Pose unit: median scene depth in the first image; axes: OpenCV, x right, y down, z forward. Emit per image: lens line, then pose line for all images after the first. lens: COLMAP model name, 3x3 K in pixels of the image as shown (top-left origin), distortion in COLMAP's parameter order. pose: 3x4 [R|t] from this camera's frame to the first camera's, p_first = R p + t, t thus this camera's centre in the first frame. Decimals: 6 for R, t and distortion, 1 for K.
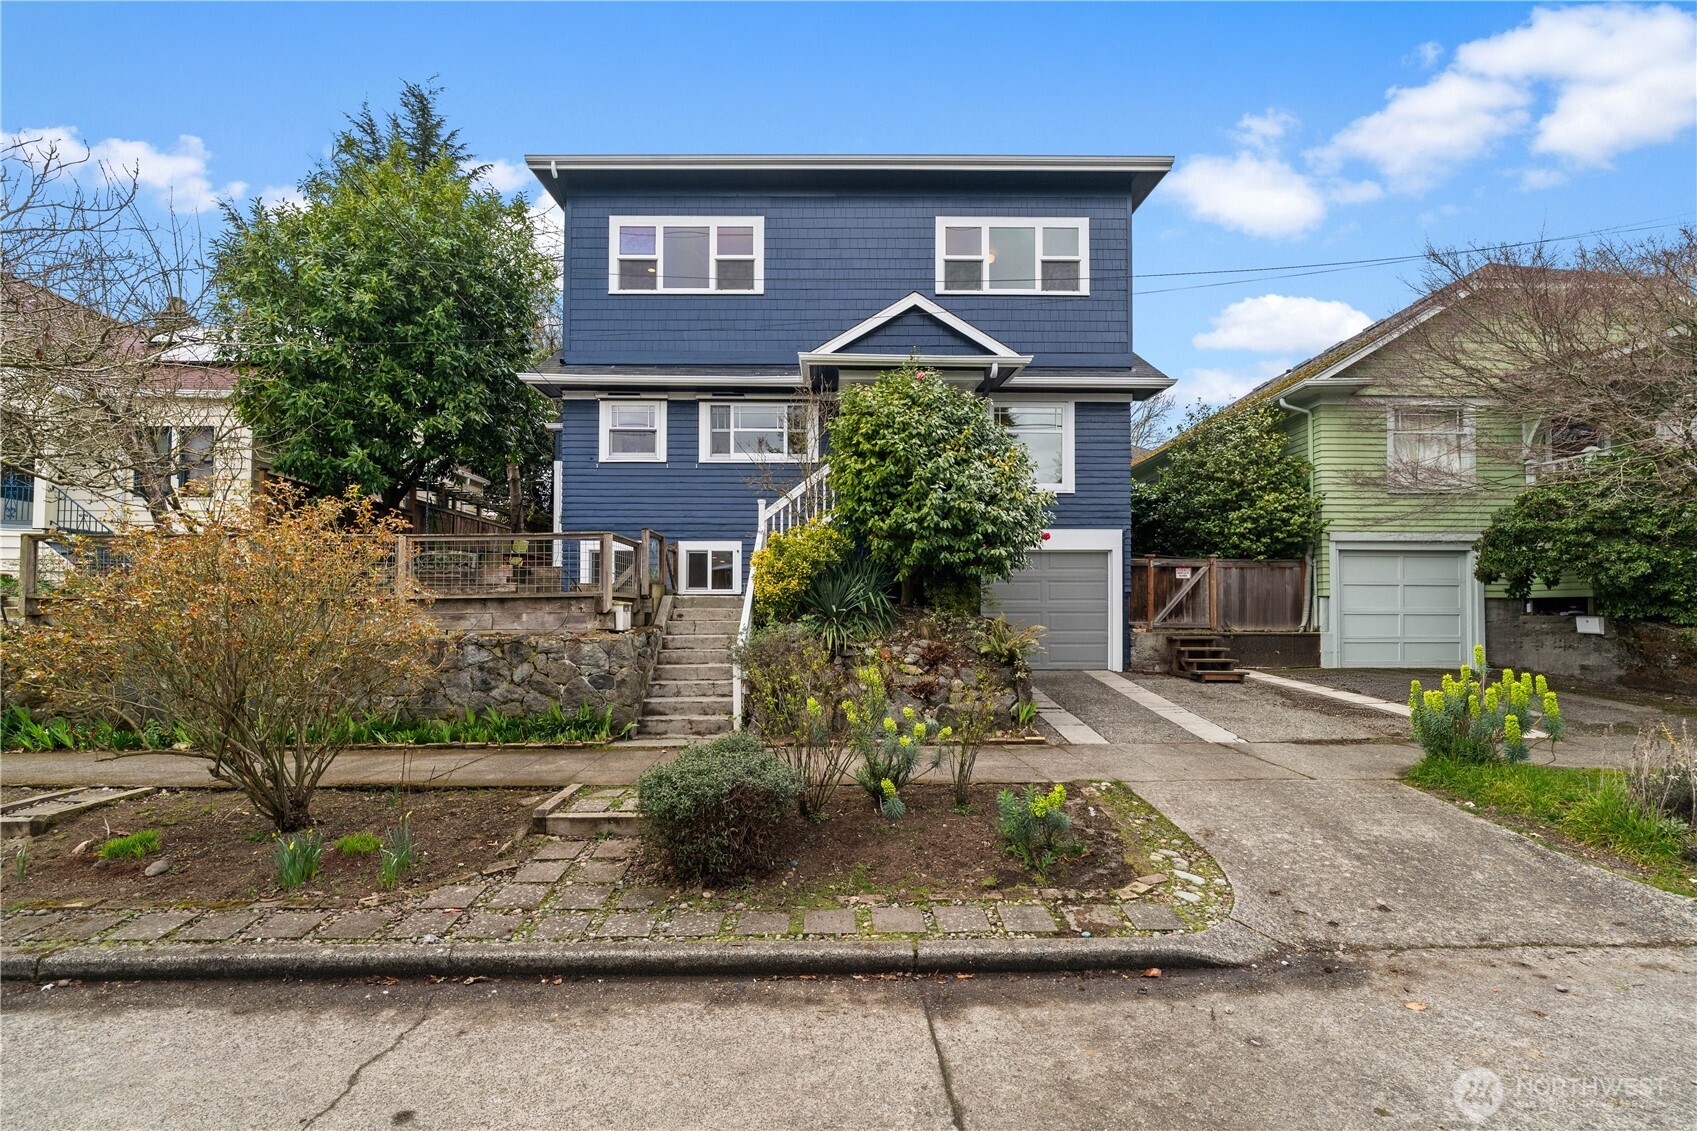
lens RADIAL K [[782.7, 0, 854.8], [0, 782.7, 560.4], [0, 0, 1]] dist [0.000639, 0.000770]
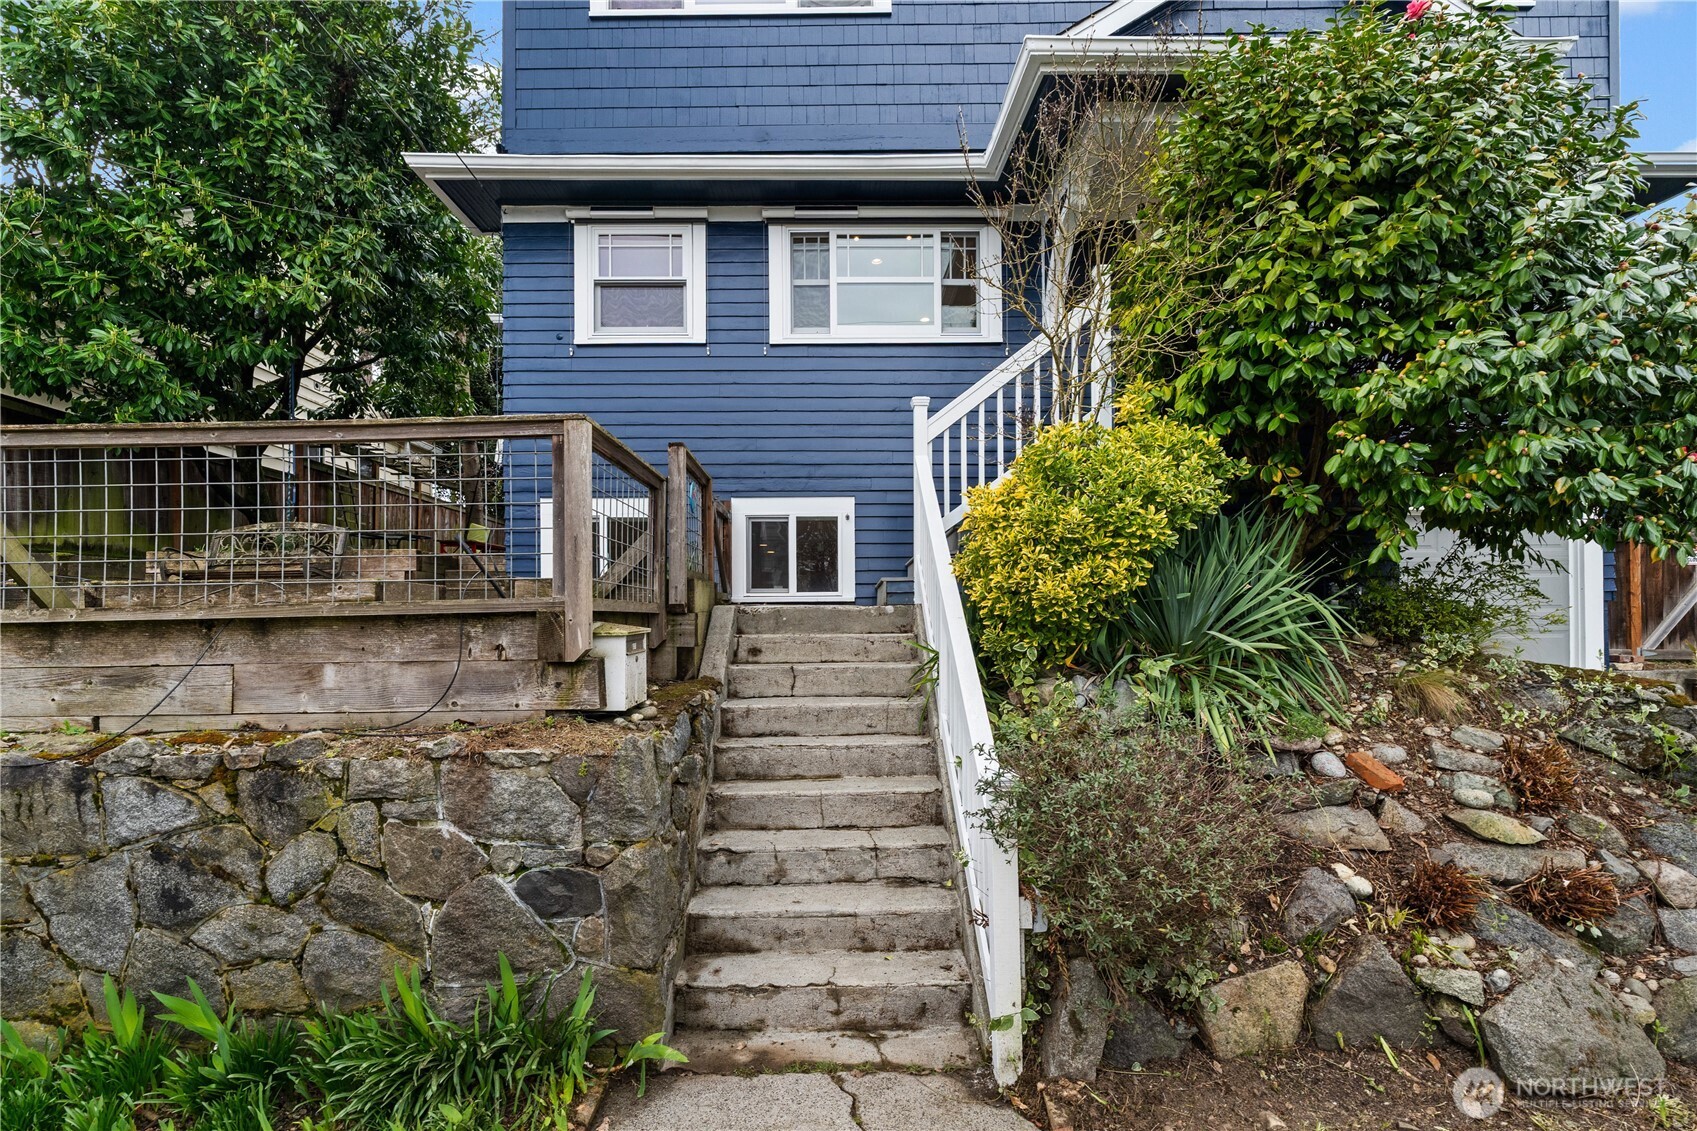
lens RADIAL K [[782.7, 0, 843.2], [0, 782.7, 575.3], [0, 0, 1]] dist [0.000639, 0.000770]
pose [[0.999898, -0.007172, -0.012384, -0.160071], [0.007315, 0.999907, 0.011541, 0.022225], [0.012300, -0.011630, 0.999857, 0.536874]]
